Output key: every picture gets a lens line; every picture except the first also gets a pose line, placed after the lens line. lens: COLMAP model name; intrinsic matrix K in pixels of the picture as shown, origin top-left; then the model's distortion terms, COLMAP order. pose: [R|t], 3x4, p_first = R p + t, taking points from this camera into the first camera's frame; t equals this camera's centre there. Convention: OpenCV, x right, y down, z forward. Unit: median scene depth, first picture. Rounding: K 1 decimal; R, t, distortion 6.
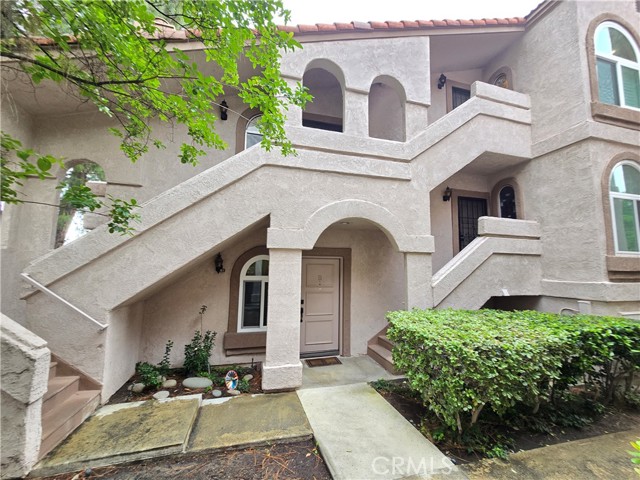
lens RADIAL K [[264.1, 0, 321.2], [0, 264.1, 240.8], [0, 0, 1]] dist [-0.003770, 0.001716]
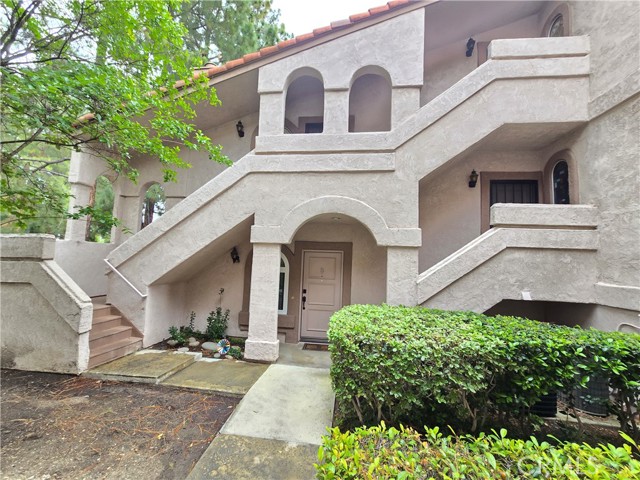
lens RADIAL K [[264.1, 0, 321.7], [0, 264.1, 241.8], [0, 0, 1]] dist [-0.003770, 0.001716]
pose [[0.923674, -0.006821, -0.383119, 0.490088], [0.015375, 0.999696, 0.019271, 0.005201], [0.382871, -0.023690, 0.923498, 0.015383]]
